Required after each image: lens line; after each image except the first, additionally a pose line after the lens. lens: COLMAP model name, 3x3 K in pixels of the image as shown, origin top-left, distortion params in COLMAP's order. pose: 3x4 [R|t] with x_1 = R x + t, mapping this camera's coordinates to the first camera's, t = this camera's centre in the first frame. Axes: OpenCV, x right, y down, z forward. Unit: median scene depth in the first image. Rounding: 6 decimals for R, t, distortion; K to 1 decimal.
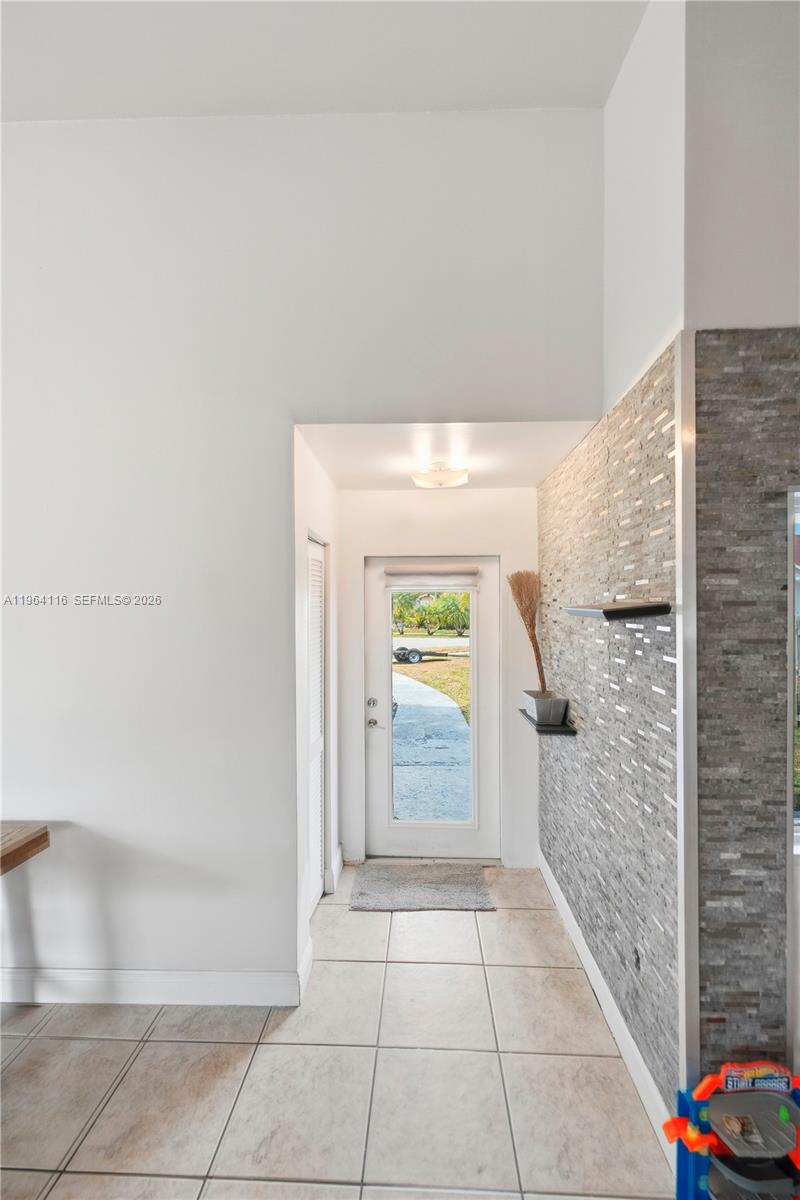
lens RADIAL K [[497.0, 0, 403.0], [0, 497.0, 602.6], [0, 0, 1]] dist [-0.017790, -0.000290]
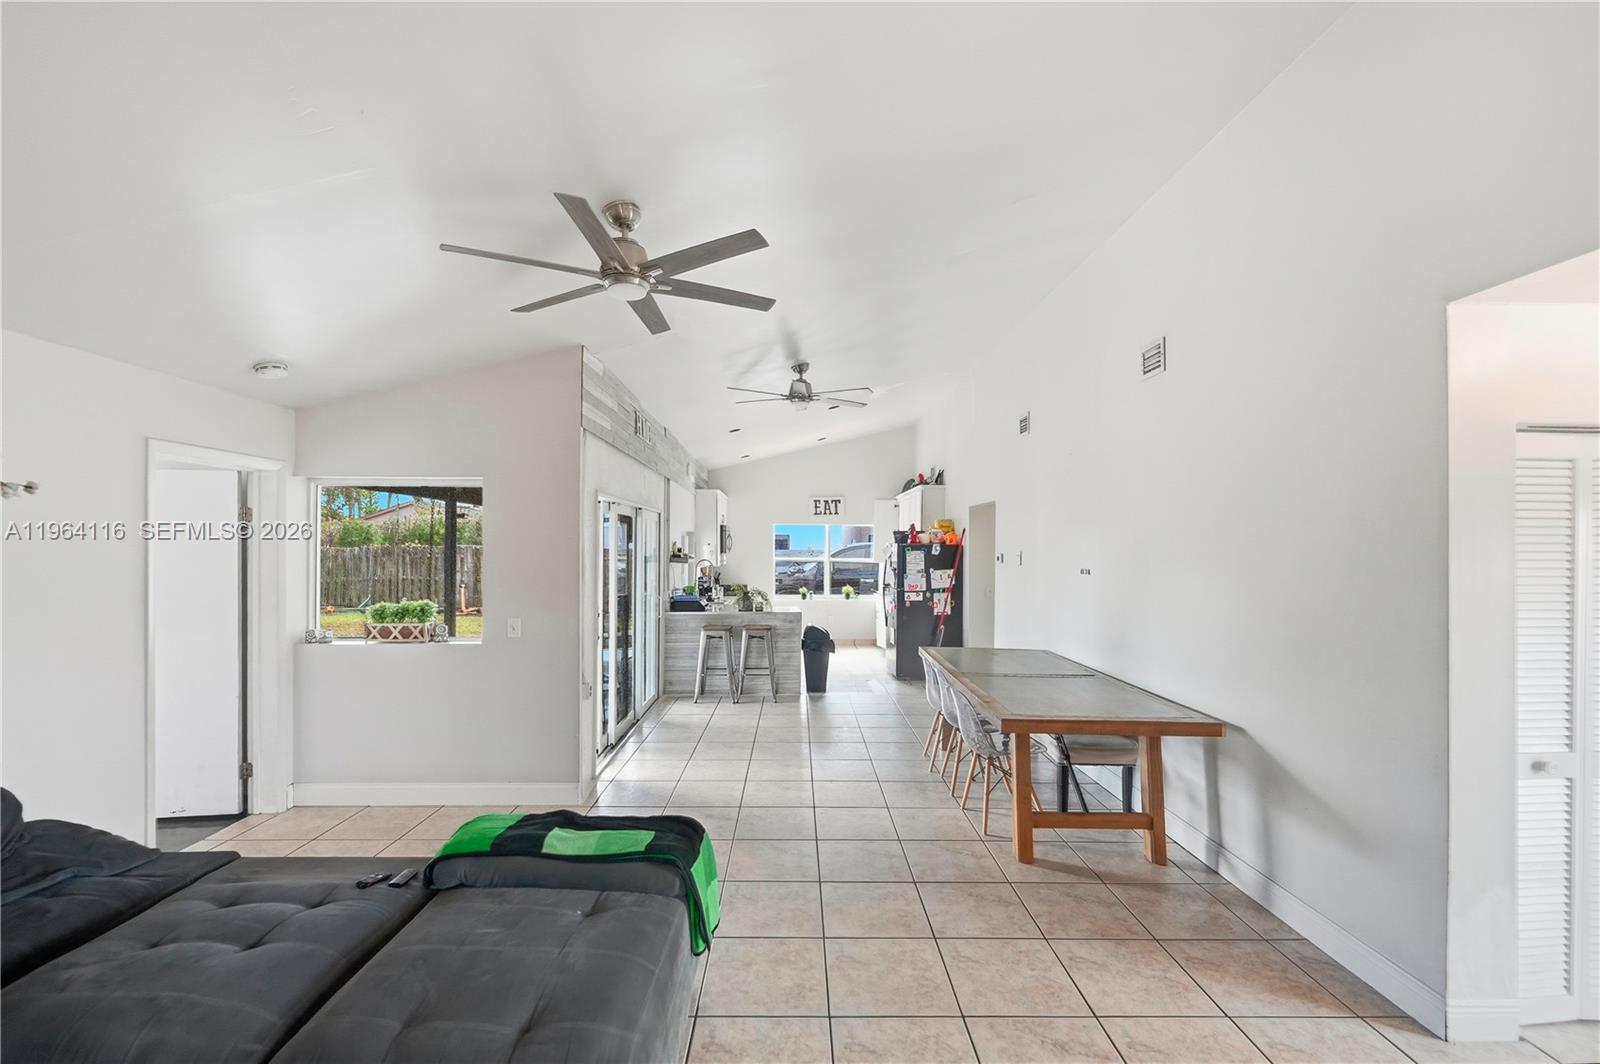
lens RADIAL K [[656.2, 0, 799.5], [0, 656.2, 536.6], [0, 0, 1]] dist [0.000146, -0.000006]
pose [[0.040296, -0.004428, -0.999178, 0.794072], [-0.000157, 0.999990, -0.004438, 0.016093], [0.999188, 0.000336, 0.040295, -0.077143]]
